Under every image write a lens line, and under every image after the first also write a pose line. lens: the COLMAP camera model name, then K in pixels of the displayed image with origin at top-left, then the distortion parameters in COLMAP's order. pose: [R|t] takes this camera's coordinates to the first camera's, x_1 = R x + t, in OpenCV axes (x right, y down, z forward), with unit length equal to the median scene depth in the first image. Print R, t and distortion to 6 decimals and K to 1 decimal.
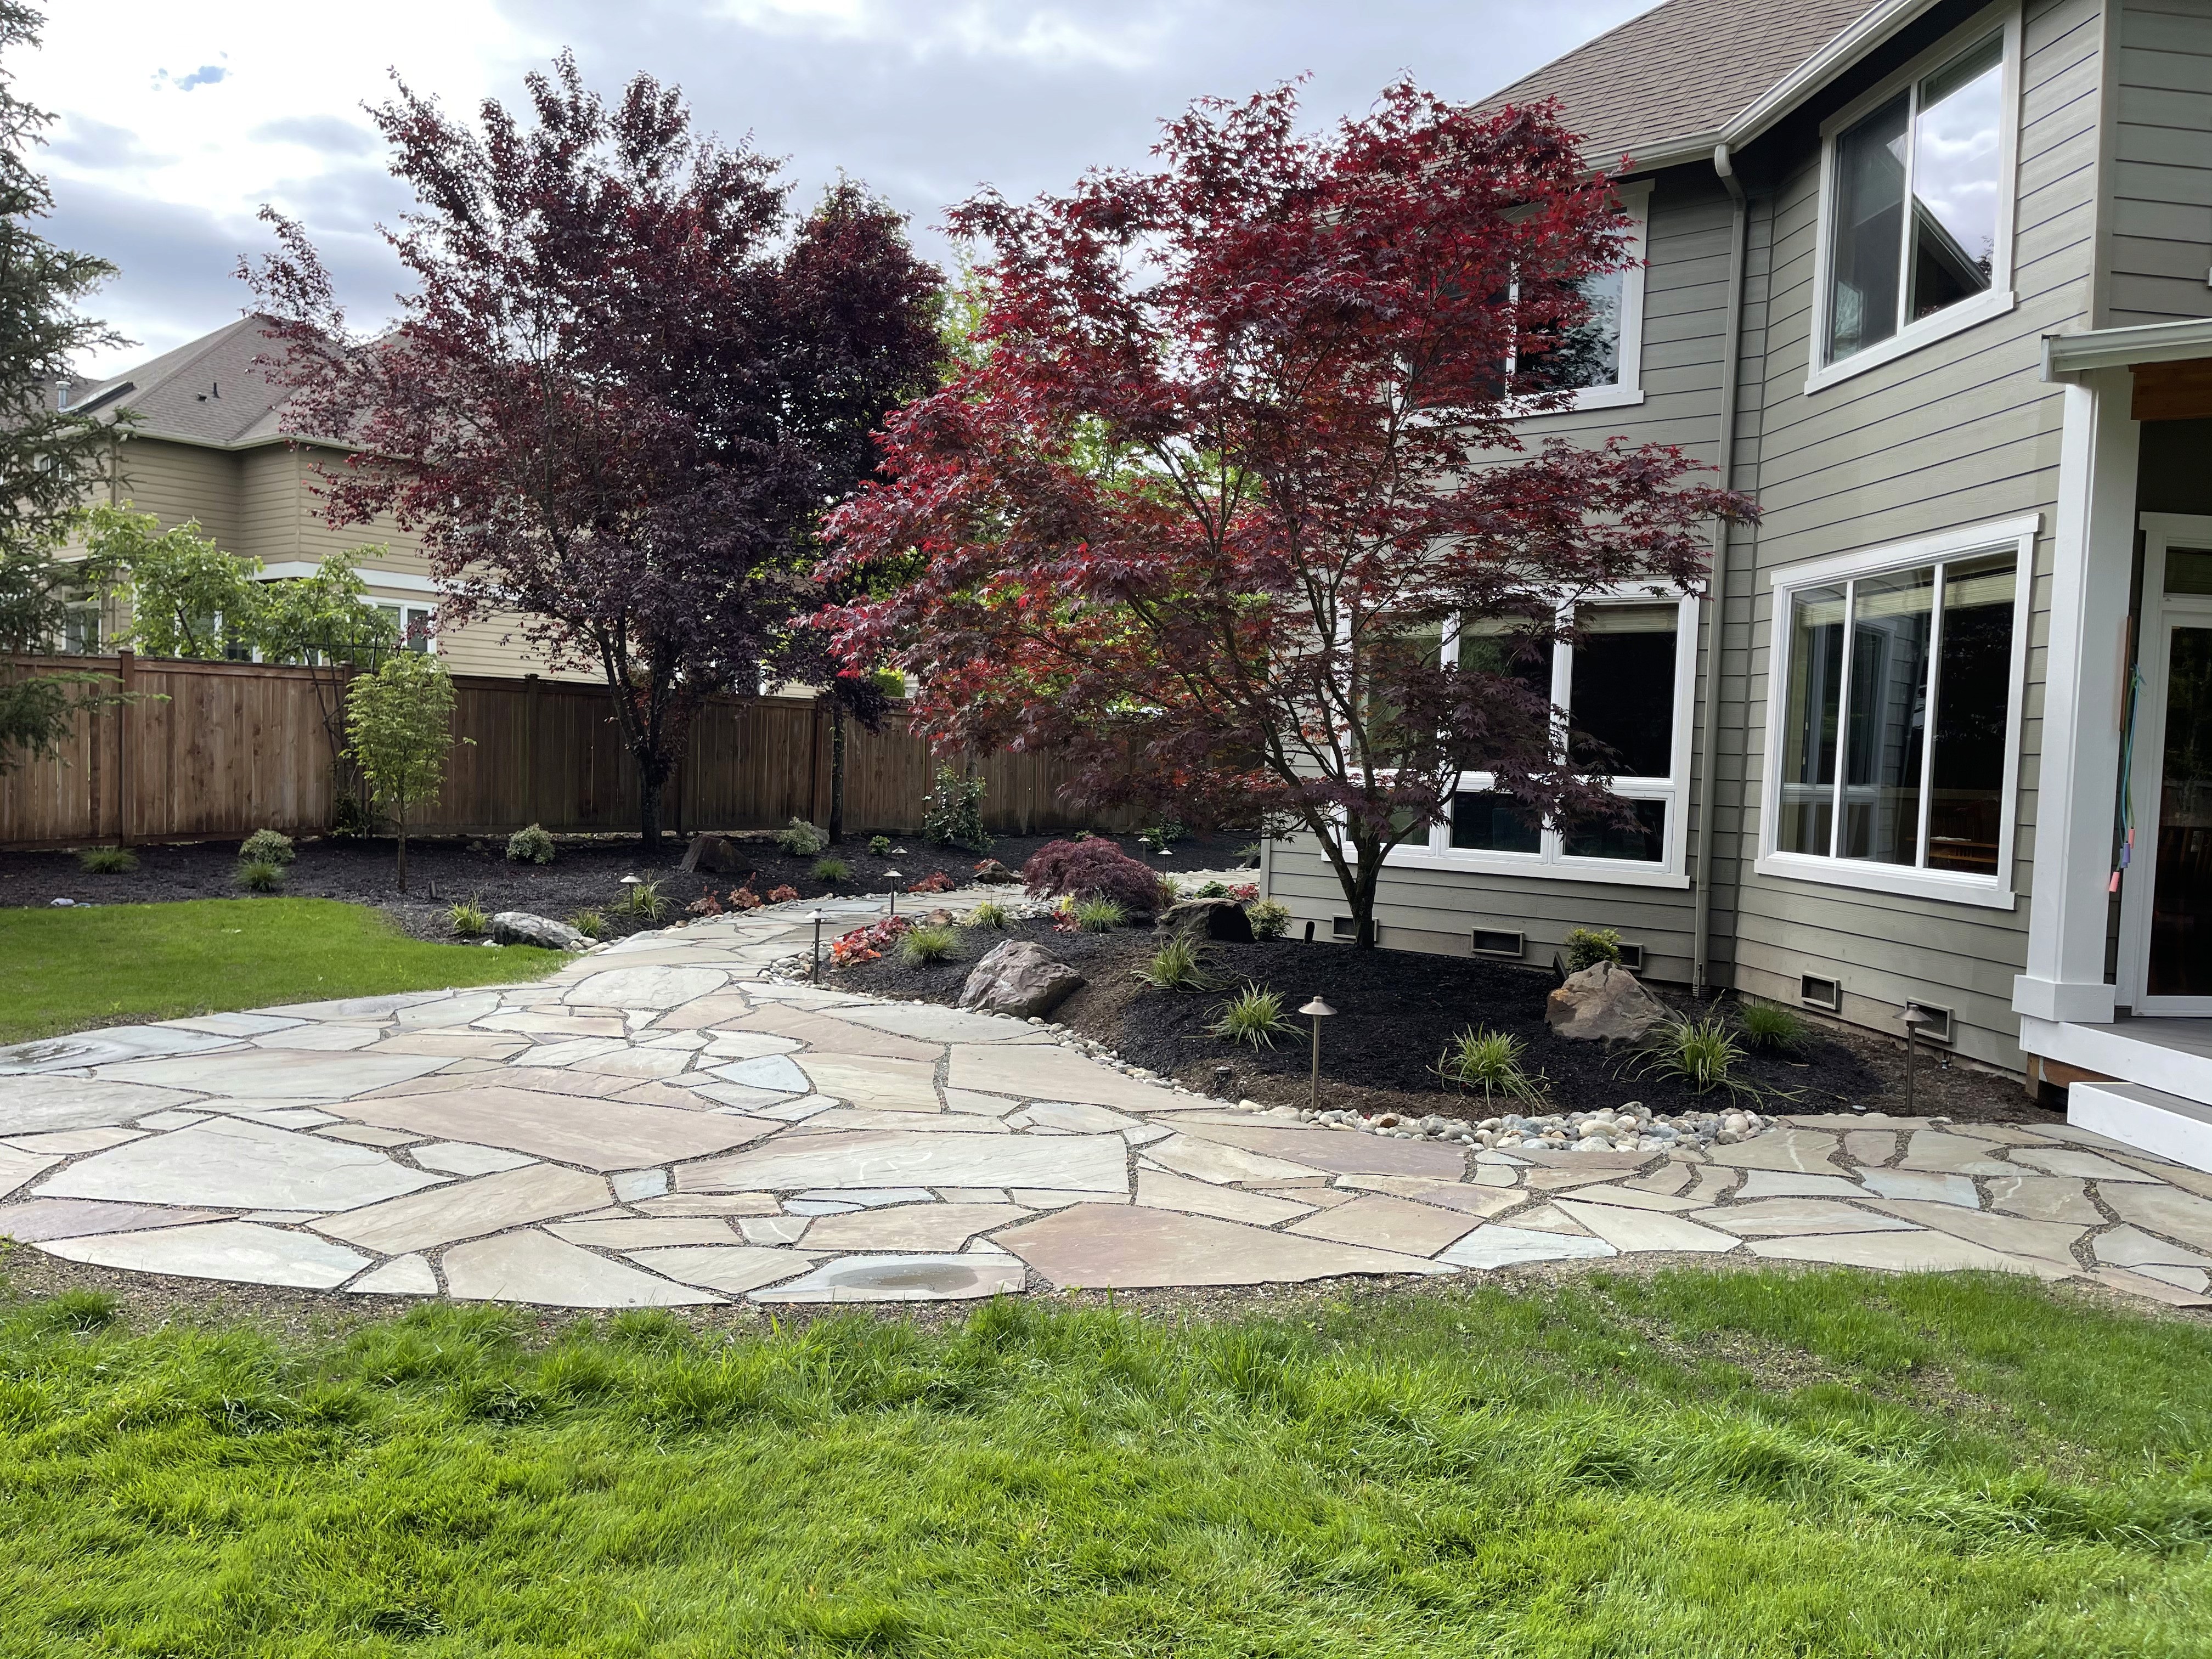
lens RADIAL K [[1680.8, 0, 1112.8], [0, 1680.8, 829.5], [0, 0, 1]] dist [0.029102, -0.003556]
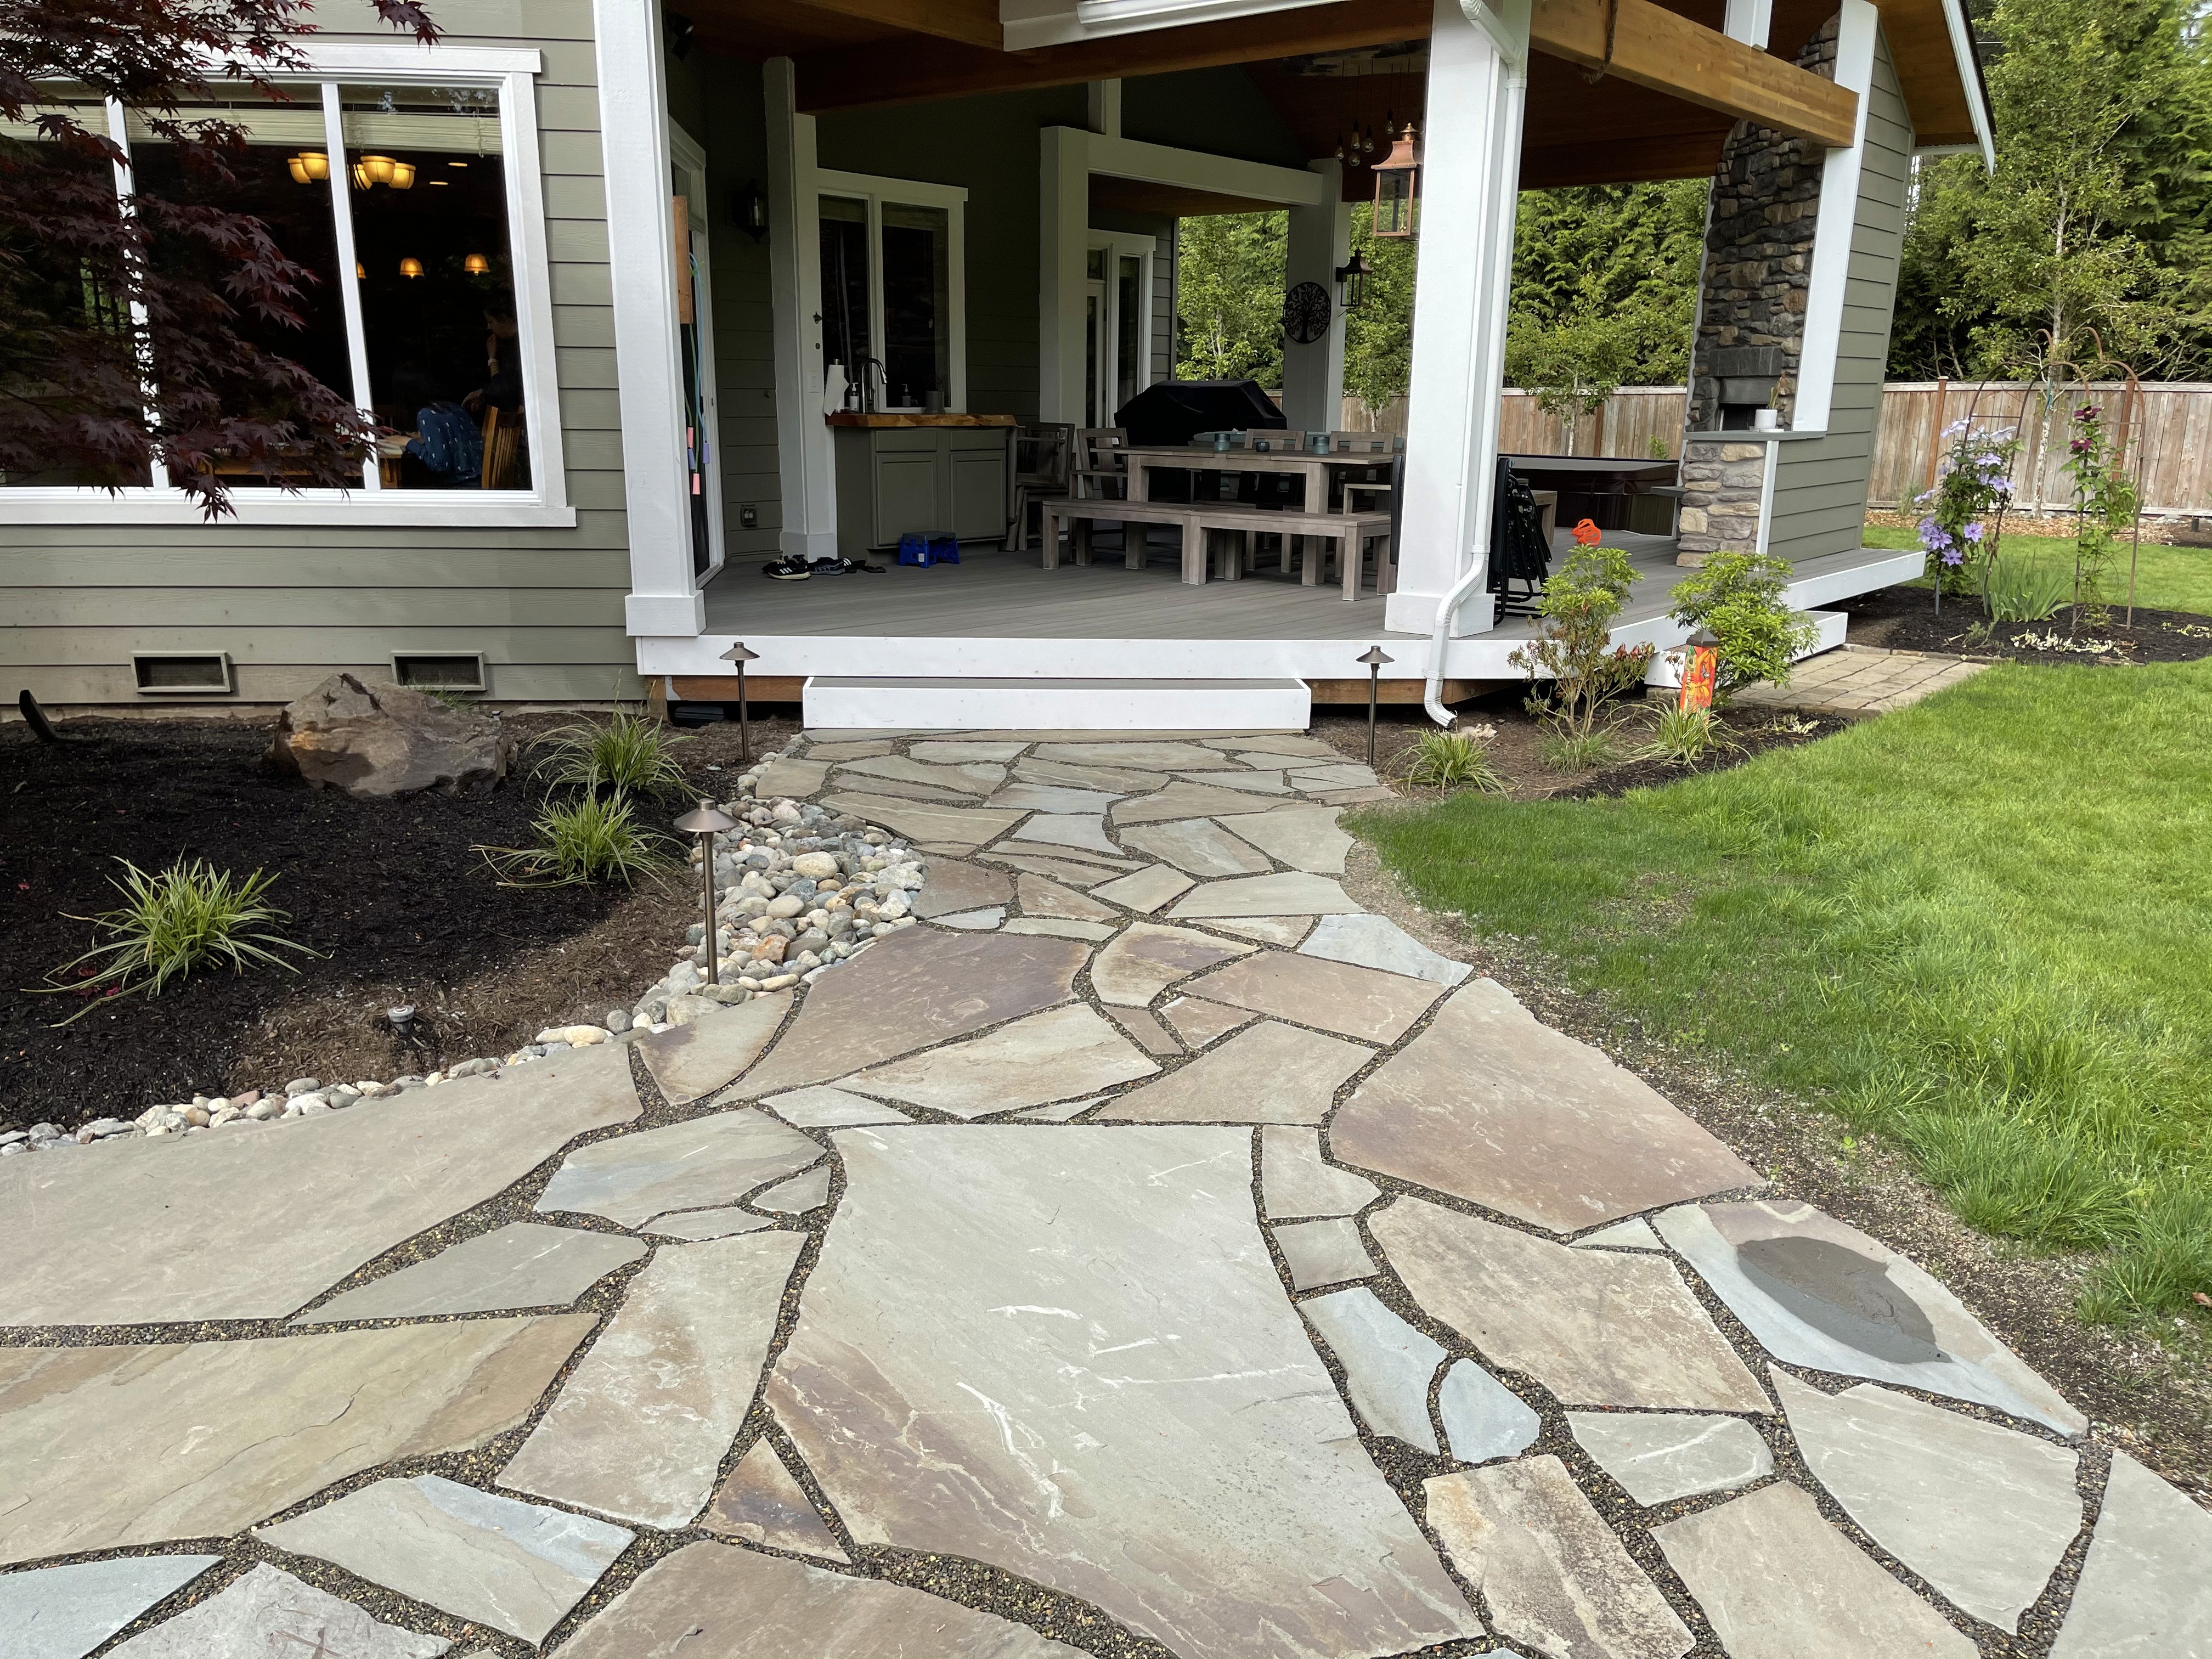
lens RADIAL K [[1680.8, 0, 1110.6], [0, 1680.8, 842.1], [0, 0, 1]] dist [0.029102, -0.003556]
pose [[-0.000735, -0.294652, 0.955604, -0.432461], [0.030693, 0.955148, 0.294535, -0.054972], [-0.999529, 0.029547, 0.008342, 0.811667]]
